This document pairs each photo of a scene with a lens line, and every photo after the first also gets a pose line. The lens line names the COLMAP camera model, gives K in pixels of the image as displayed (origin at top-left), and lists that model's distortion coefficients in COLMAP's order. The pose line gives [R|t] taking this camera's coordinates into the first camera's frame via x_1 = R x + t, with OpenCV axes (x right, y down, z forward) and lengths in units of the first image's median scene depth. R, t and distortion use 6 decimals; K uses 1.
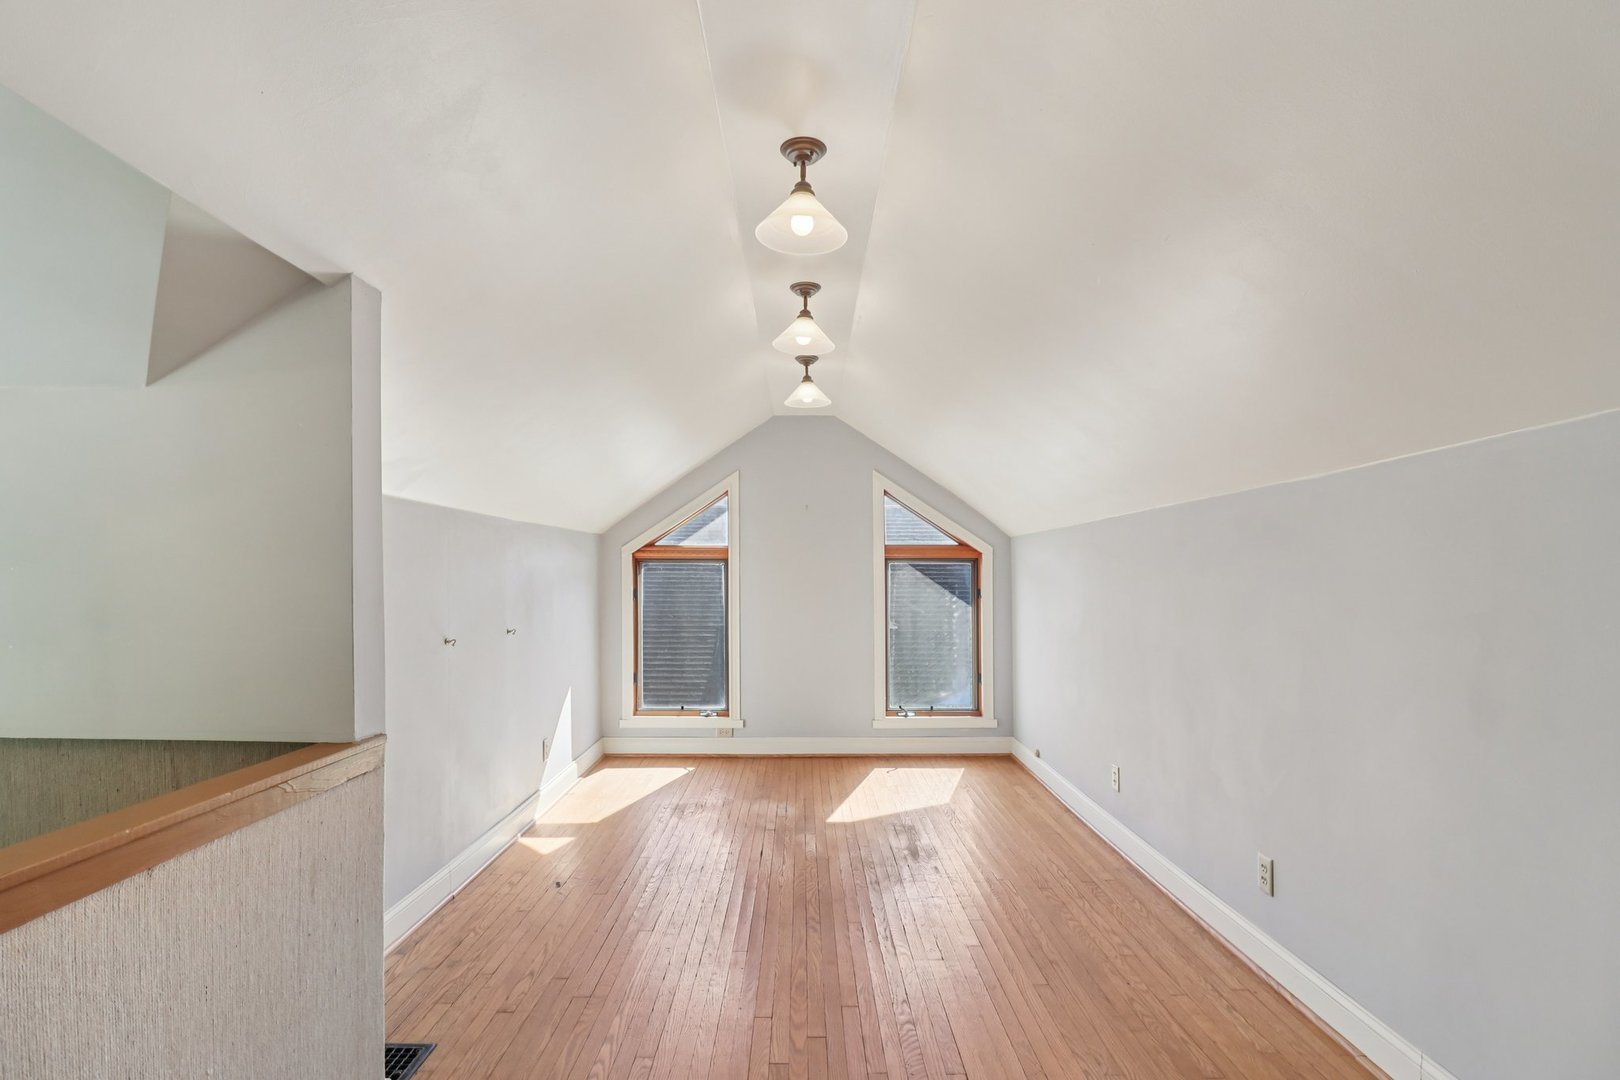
lens RADIAL K [[777.5, 0, 805.2], [0, 777.5, 576.7], [0, 0, 1]] dist [0.002183, -0.016143]
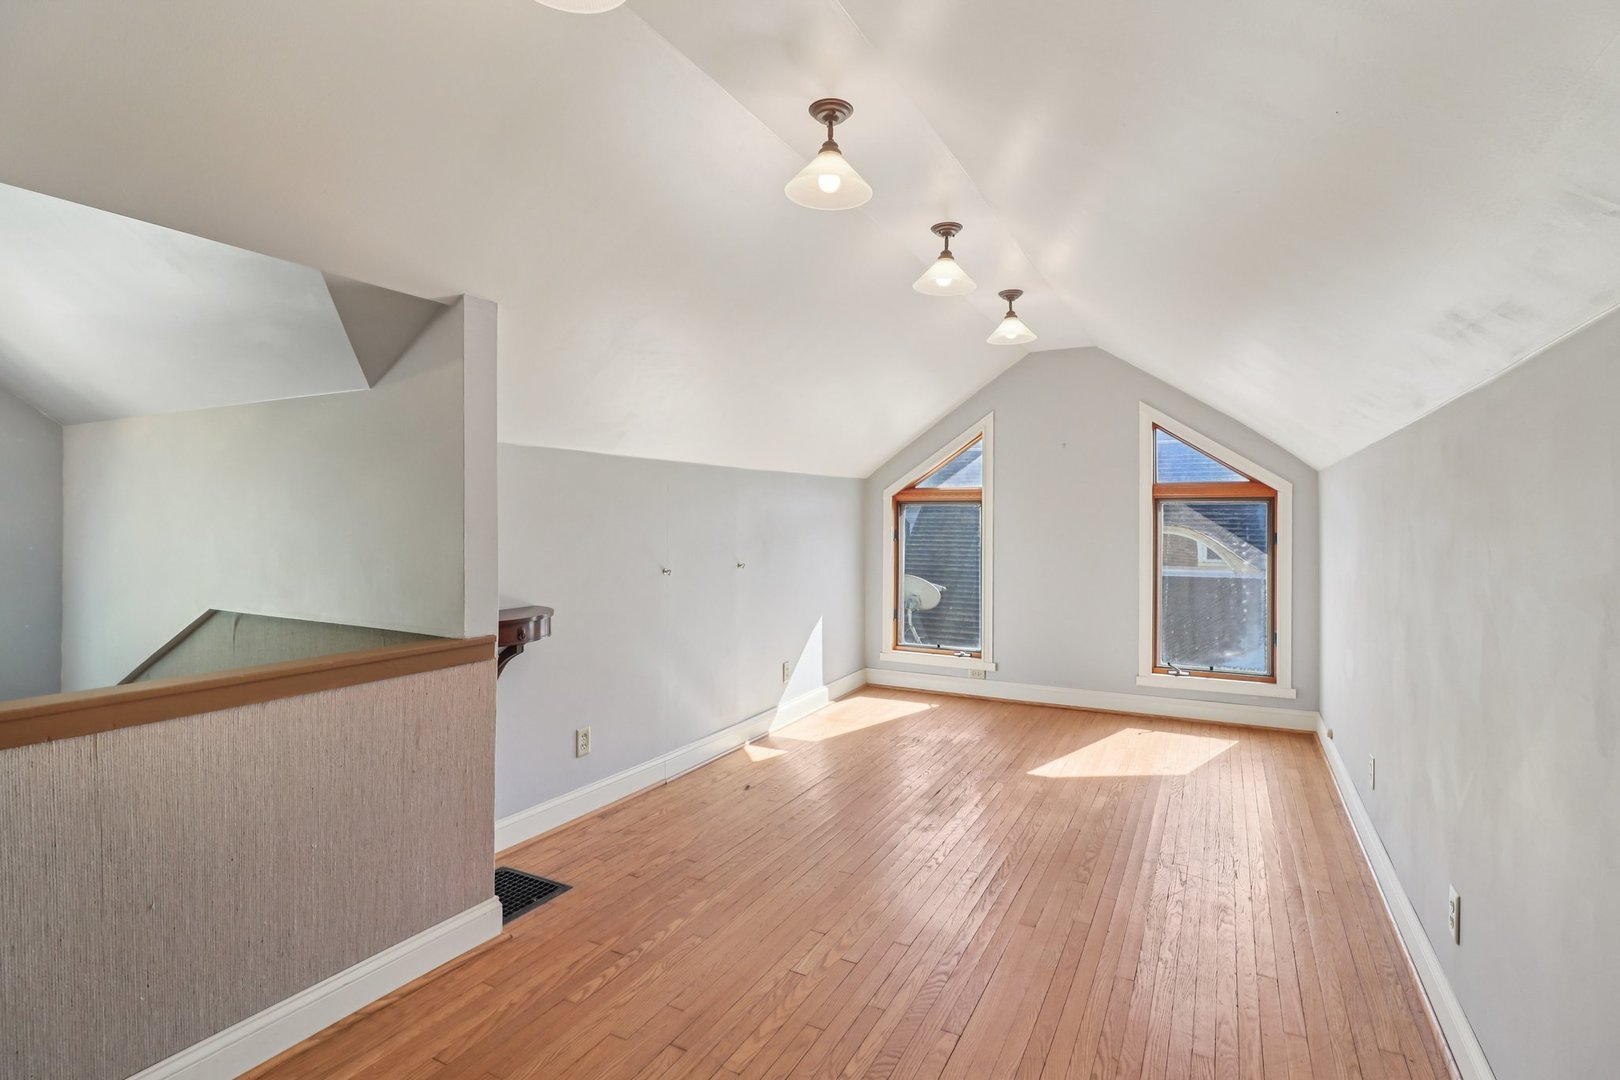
lens RADIAL K [[769.2, 0, 817.2], [0, 769.2, 519.3], [0, 0, 1]] dist [0.000428, -0.013467]
pose [[0.885535, 0.001909, -0.464569, 0.174596], [-0.001491, 0.999998, 0.001268, 0.000234], [0.464571, -0.000430, 0.885536, 0.027703]]
